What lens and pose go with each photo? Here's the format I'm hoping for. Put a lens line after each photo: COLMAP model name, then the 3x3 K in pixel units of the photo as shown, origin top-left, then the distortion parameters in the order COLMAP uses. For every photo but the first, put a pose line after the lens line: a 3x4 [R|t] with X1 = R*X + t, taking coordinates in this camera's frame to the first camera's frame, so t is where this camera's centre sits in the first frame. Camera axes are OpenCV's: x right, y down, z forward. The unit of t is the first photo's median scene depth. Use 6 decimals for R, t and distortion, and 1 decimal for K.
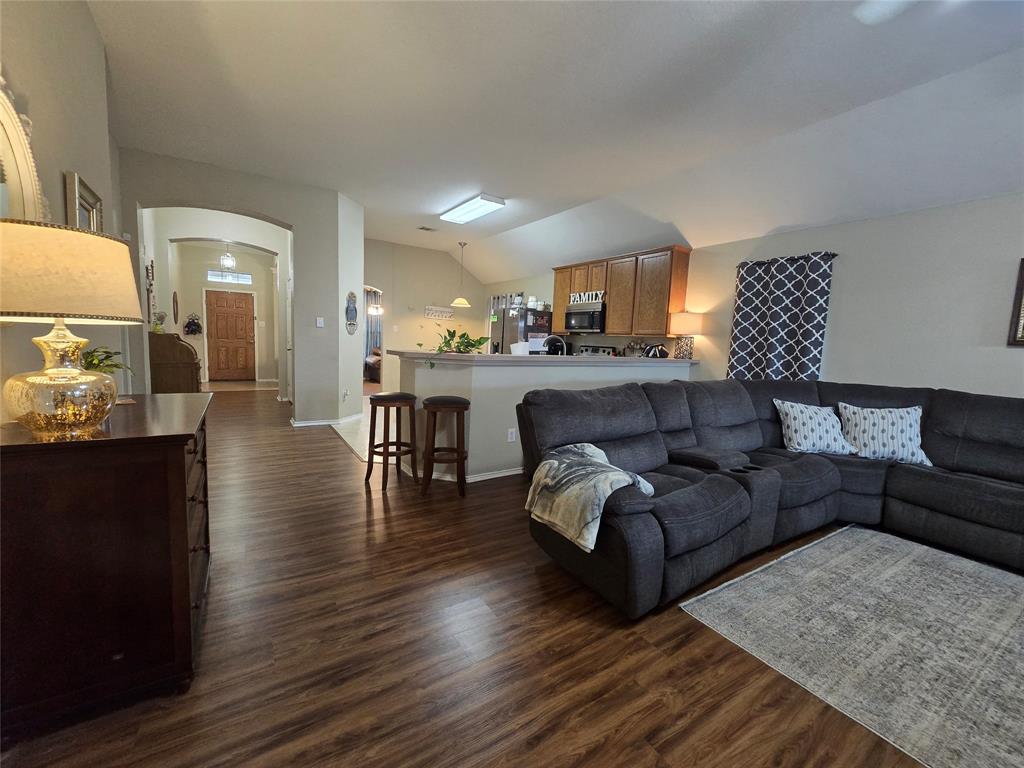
lens RADIAL K [[418.7, 0, 512.7], [0, 418.7, 383.6], [0, 0, 1]] dist [-0.003650, 0.000984]
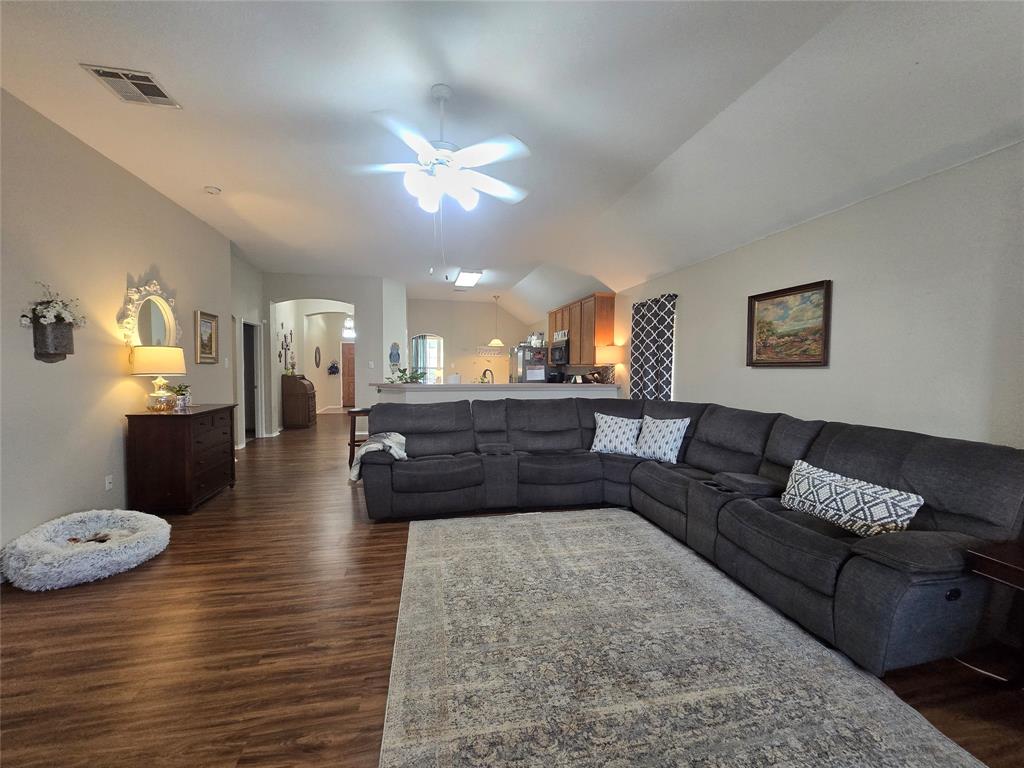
lens RADIAL K [[418.7, 0, 512.7], [0, 418.7, 383.6], [0, 0, 1]] dist [-0.003650, 0.000984]
pose [[0.935101, -0.021673, -0.353718, 0.522948], [-0.004407, 0.997340, -0.072760, 0.026014], [0.354354, 0.069597, 0.932518, -0.199174]]
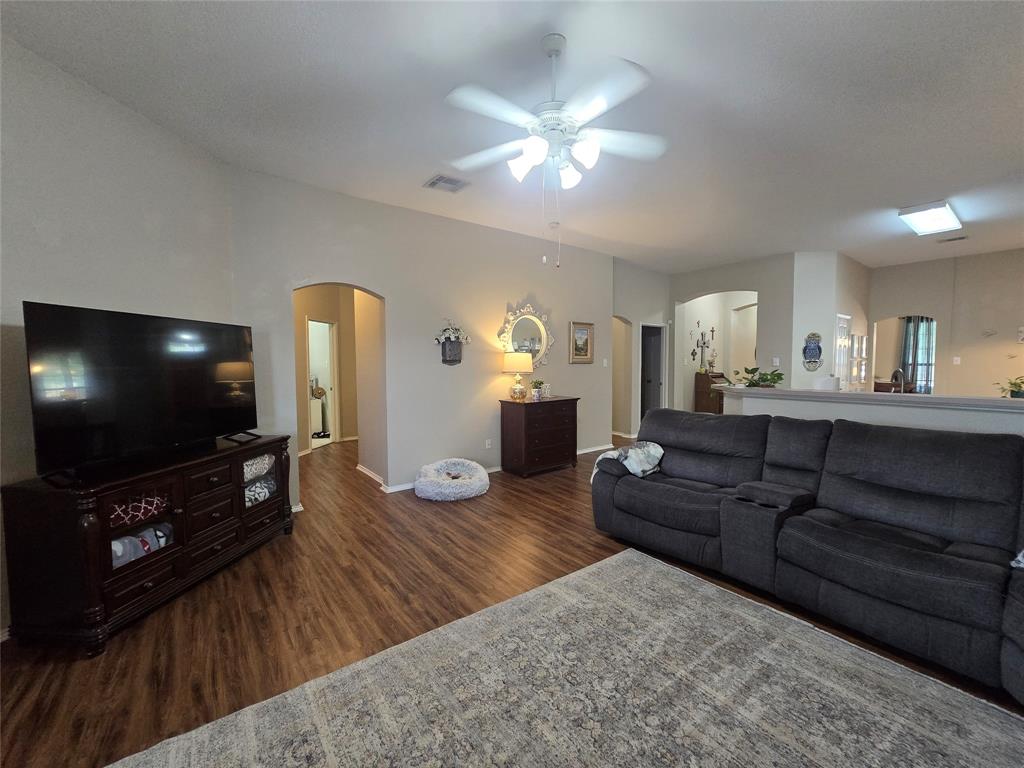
lens RADIAL K [[418.7, 0, 512.7], [0, 418.7, 383.6], [0, 0, 1]] dist [-0.003650, 0.000984]
pose [[0.080891, 0.008638, -0.996686, 0.680300], [-0.096098, 0.995372, 0.000827, -0.010618], [0.992080, 0.095713, 0.081346, 0.140015]]
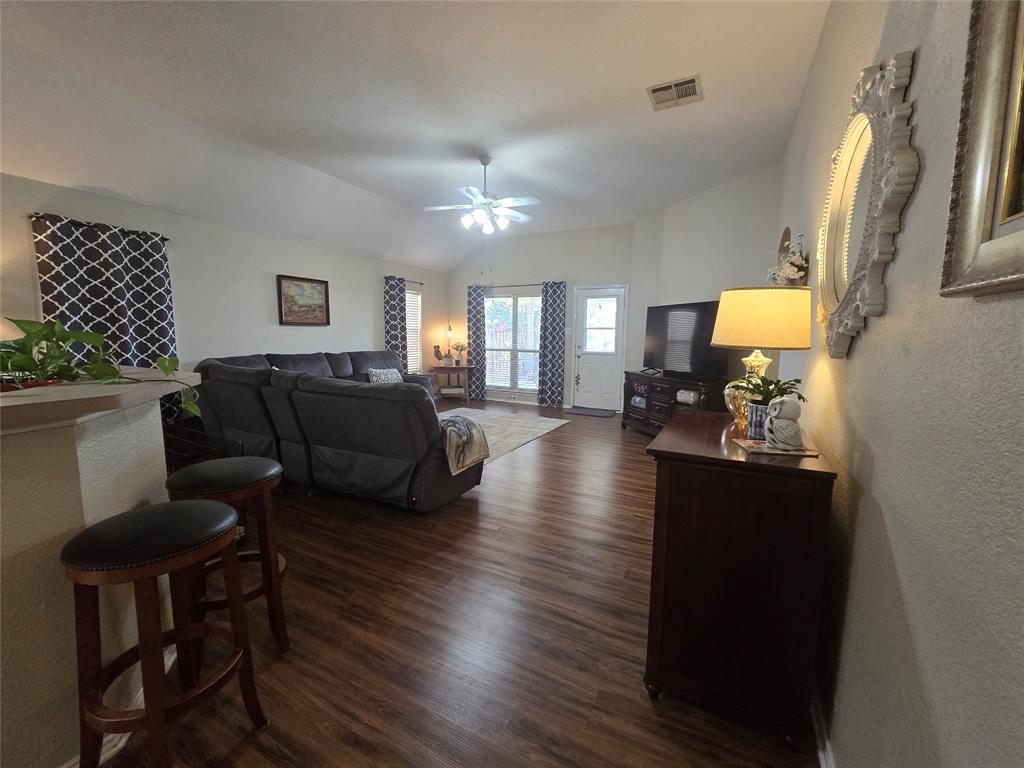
lens RADIAL K [[418.7, 0, 512.7], [0, 418.7, 383.6], [0, 0, 1]] dist [-0.003650, 0.000984]
pose [[-0.500202, -0.149464, 0.852912, -0.431006], [0.057132, 0.977147, 0.204741, -0.081525], [-0.864022, 0.151140, -0.480232, 0.556304]]
